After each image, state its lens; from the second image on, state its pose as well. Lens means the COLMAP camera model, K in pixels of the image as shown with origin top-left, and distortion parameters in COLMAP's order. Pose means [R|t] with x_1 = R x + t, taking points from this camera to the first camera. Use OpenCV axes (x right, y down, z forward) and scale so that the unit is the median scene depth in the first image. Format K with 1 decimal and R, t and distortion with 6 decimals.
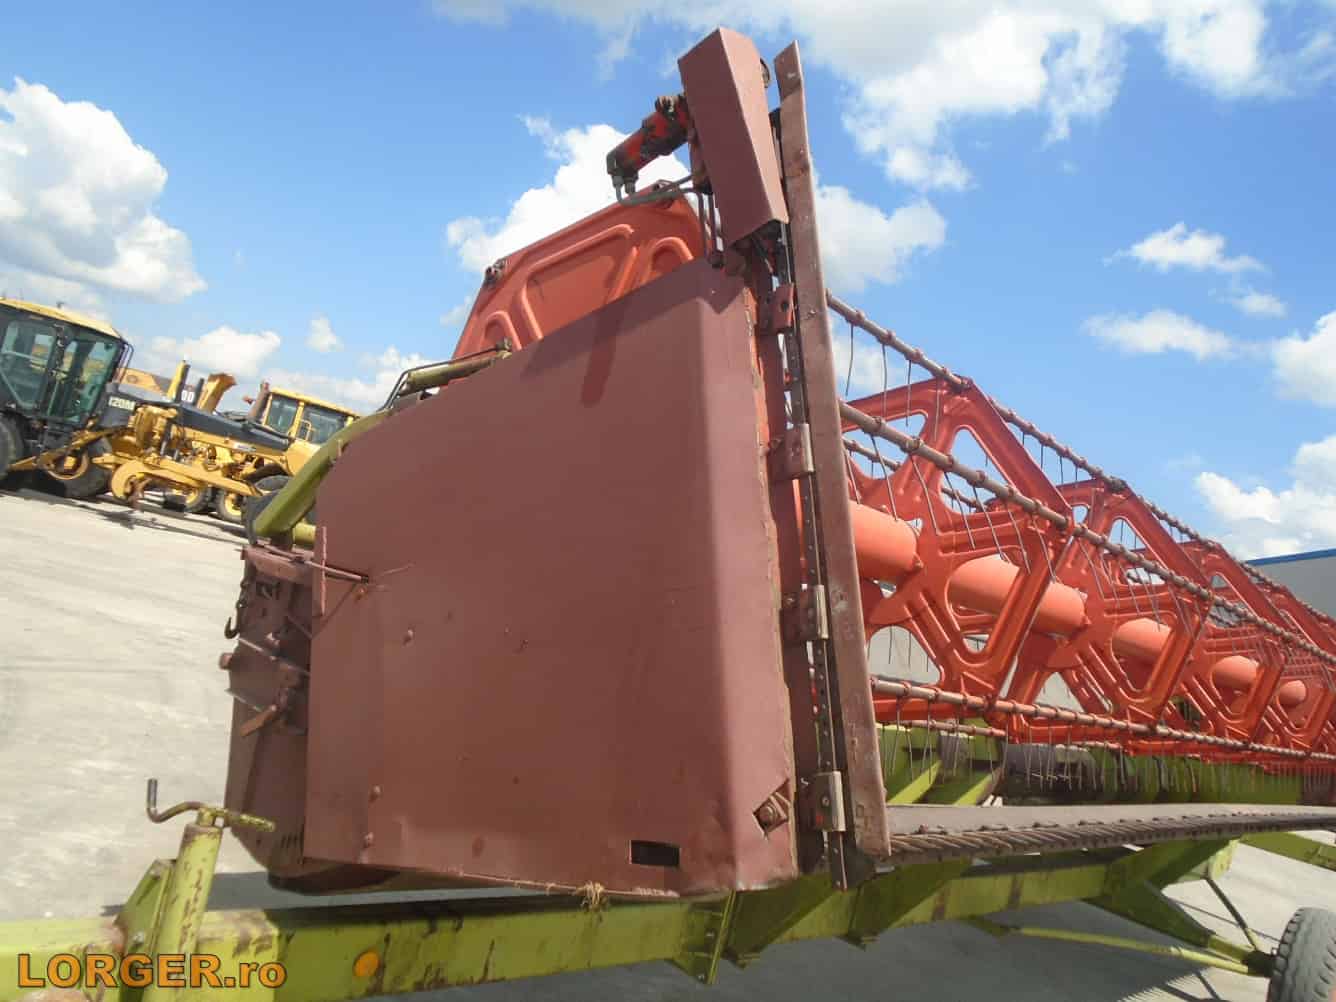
lens RADIAL K [[1016.6, 0, 671.5], [0, 1016.6, 509.4], [0, 0, 1]] dist [-0.003474, -0.009385]
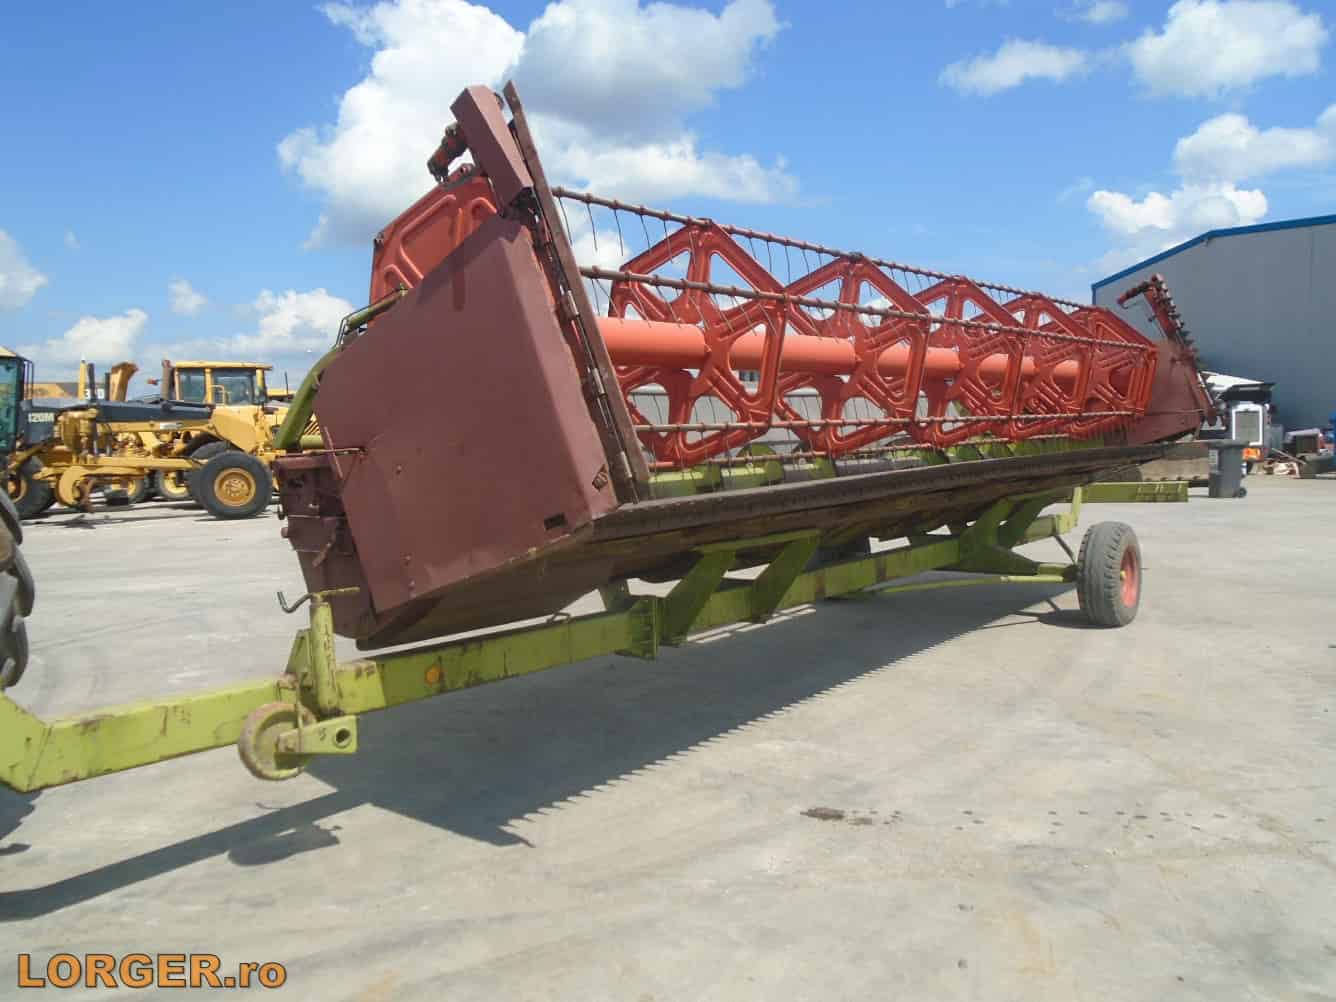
lens RADIAL K [[1016.6, 0, 654.8], [0, 1016.6, 493.2], [0, 0, 1]] dist [-0.003474, -0.009385]
pose [[0.960691, -0.276263, 0.027412, 0.081622], [0.270683, 0.954044, 0.128574, 0.049144], [-0.061673, -0.116100, 0.991321, -0.609258]]
